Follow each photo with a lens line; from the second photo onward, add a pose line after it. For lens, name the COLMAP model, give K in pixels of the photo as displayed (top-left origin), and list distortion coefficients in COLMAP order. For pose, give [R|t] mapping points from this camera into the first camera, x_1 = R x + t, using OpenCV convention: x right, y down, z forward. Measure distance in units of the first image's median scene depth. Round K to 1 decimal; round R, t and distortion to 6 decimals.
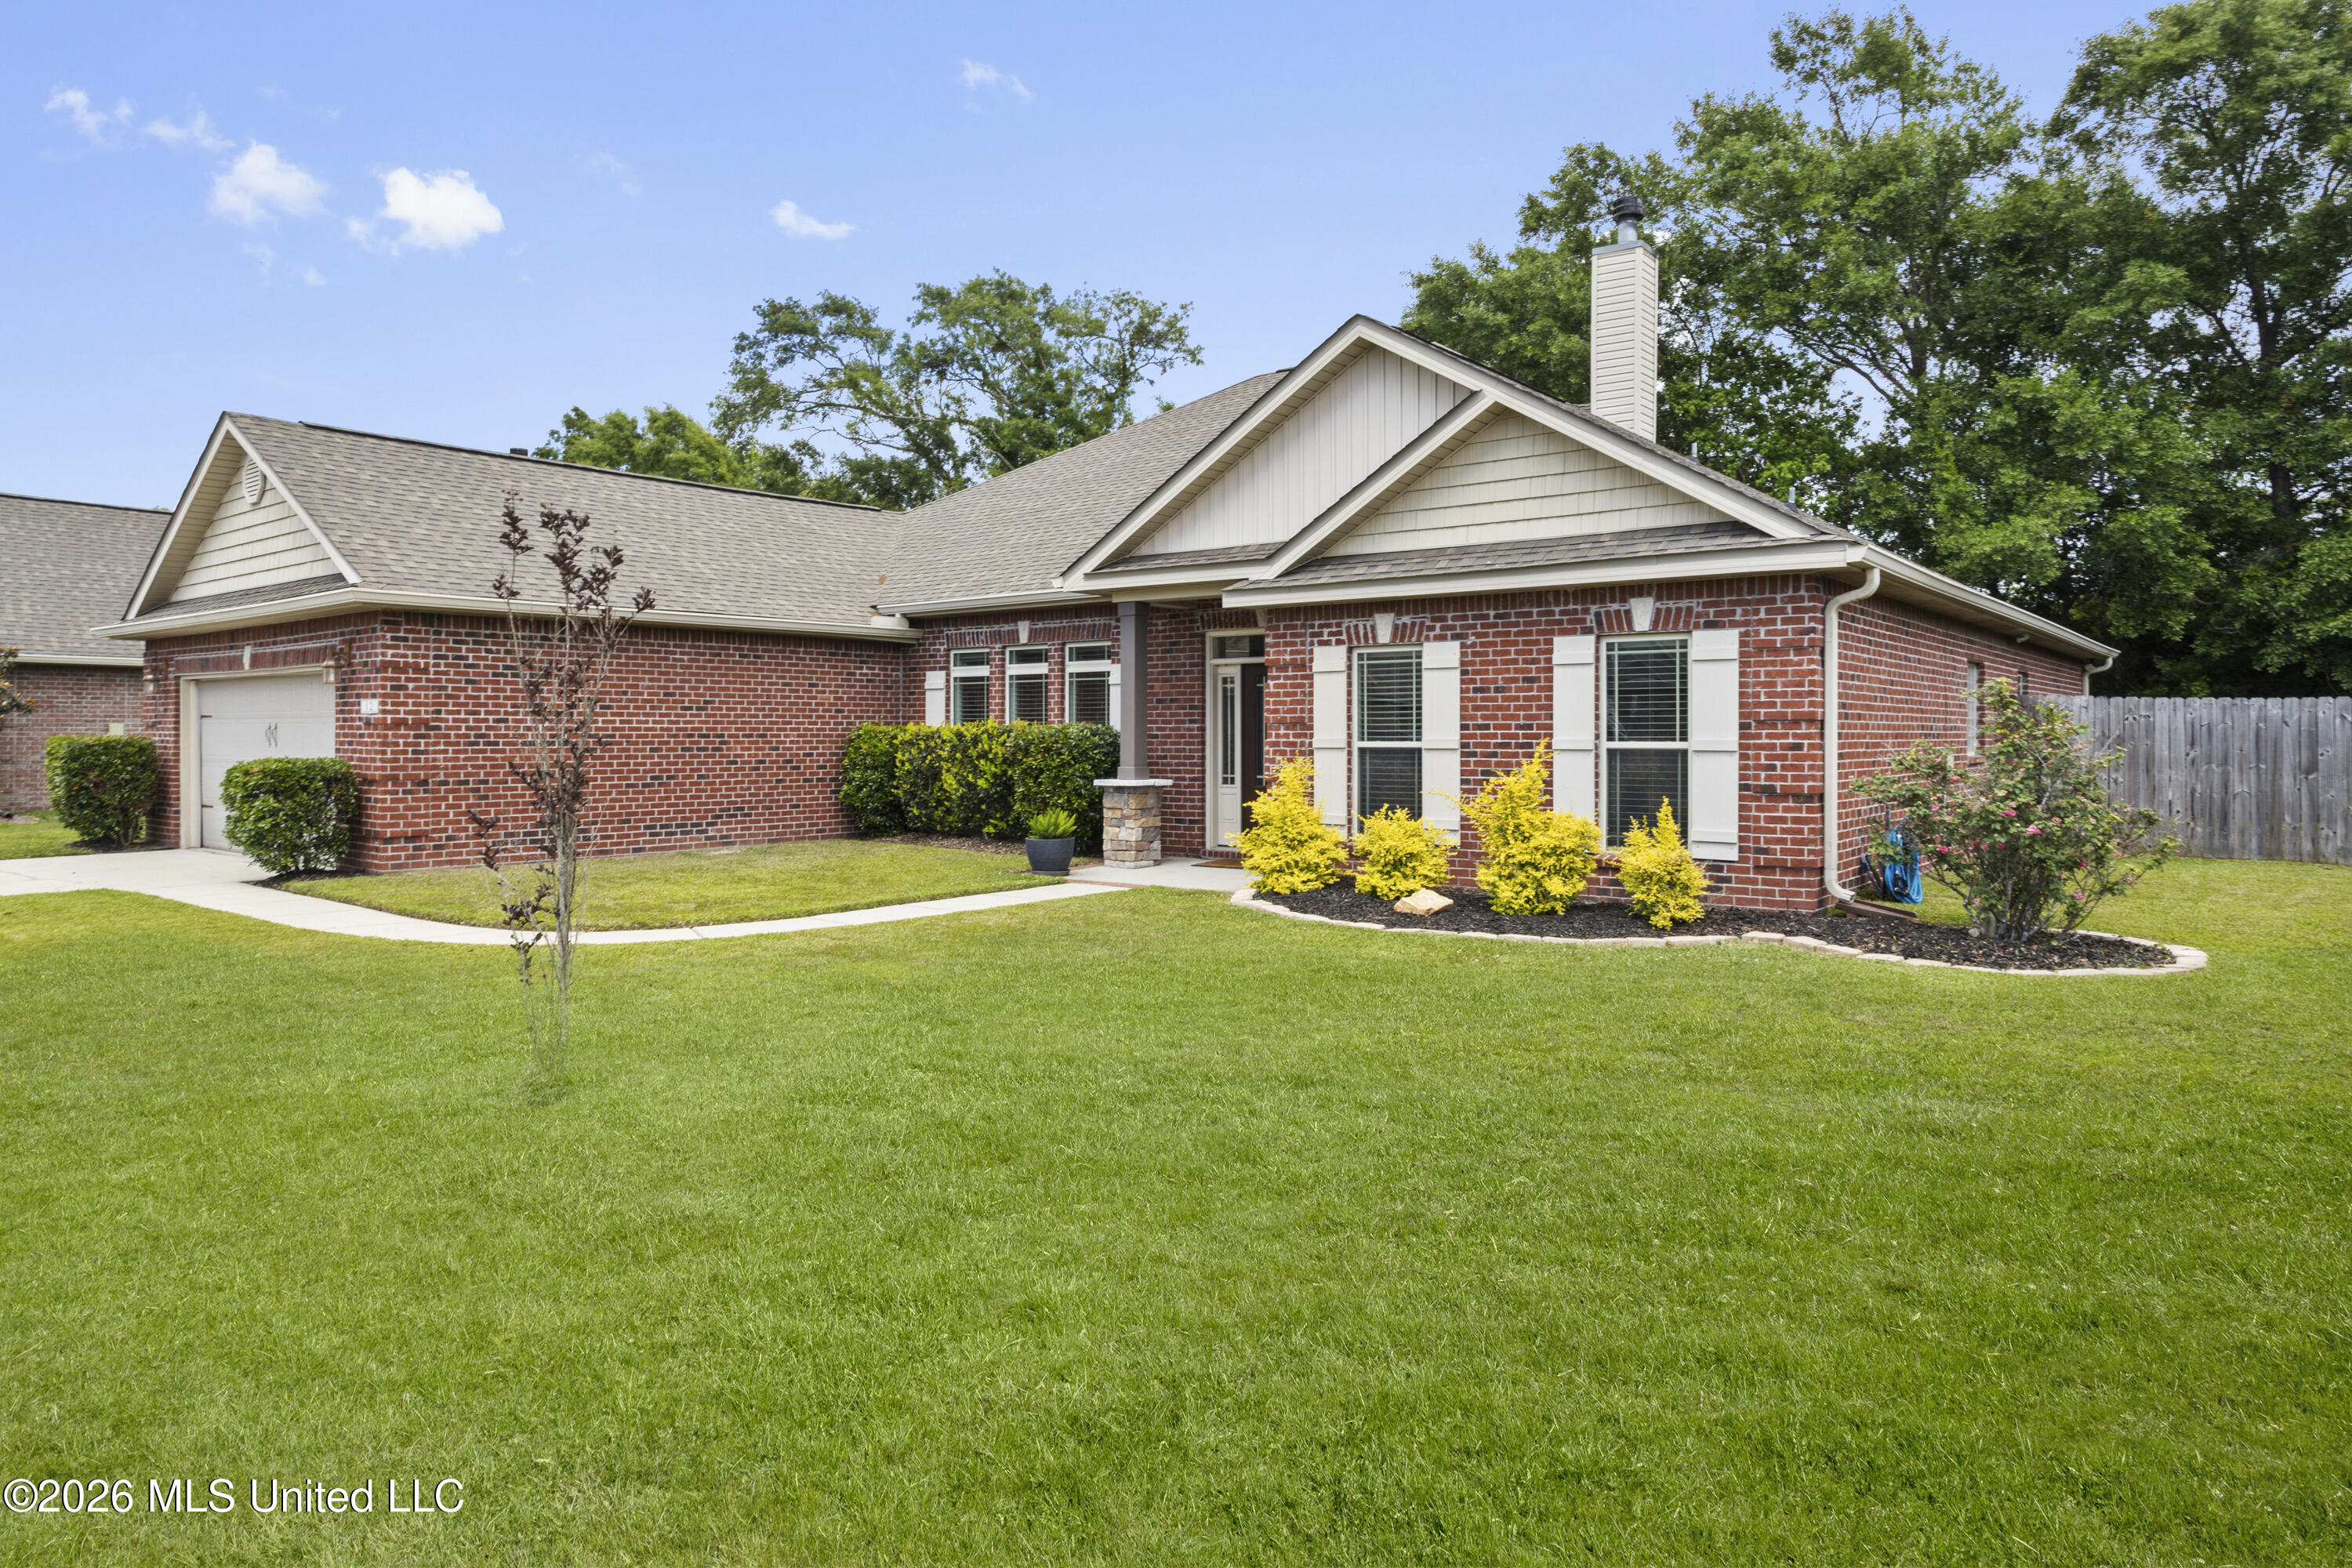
lens RADIAL K [[1451.7, 0, 1165.1], [0, 1451.7, 778.7], [0, 0, 1]] dist [-0.009329, 0.004621]
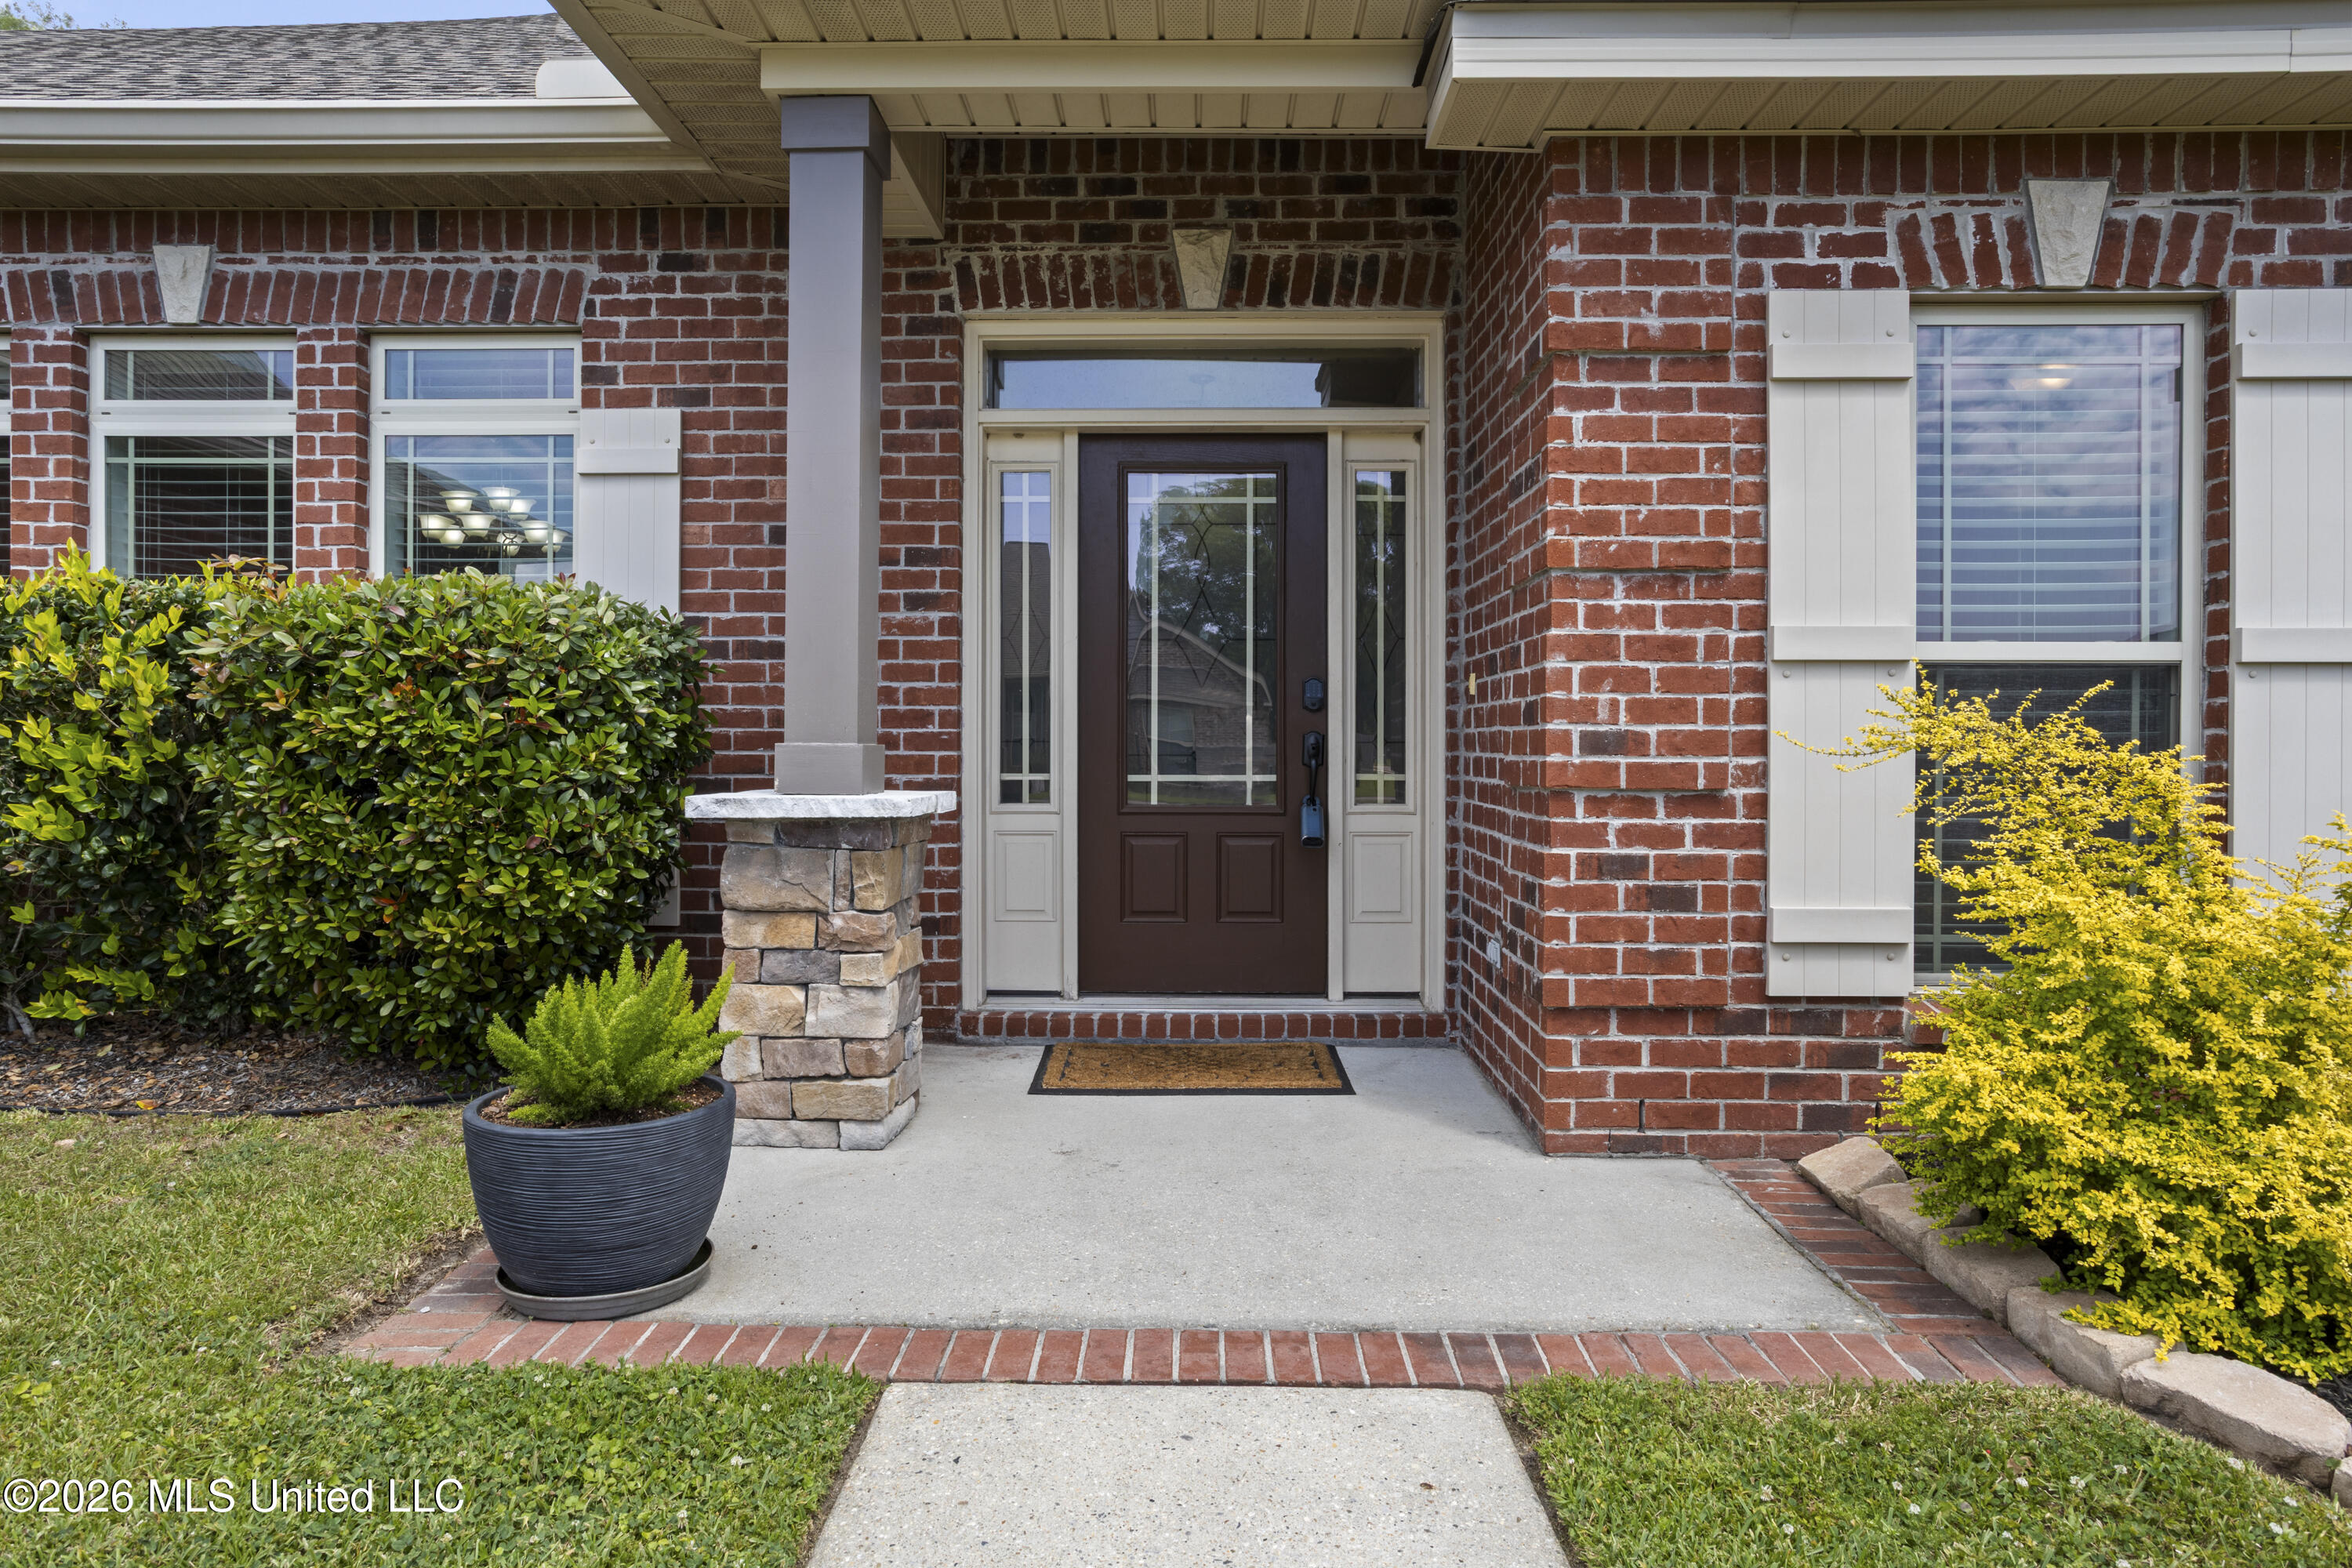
lens RADIAL K [[1451.7, 0, 1191.6], [0, 1451.7, 742.9], [0, 0, 1]] dist [-0.009329, 0.004621]
pose [[0.794469, 0.003696, 0.607293, -0.133834], [0.013761, 0.999615, -0.024087, -0.001193], [-0.607148, 0.027493, 0.794113, 0.784332]]
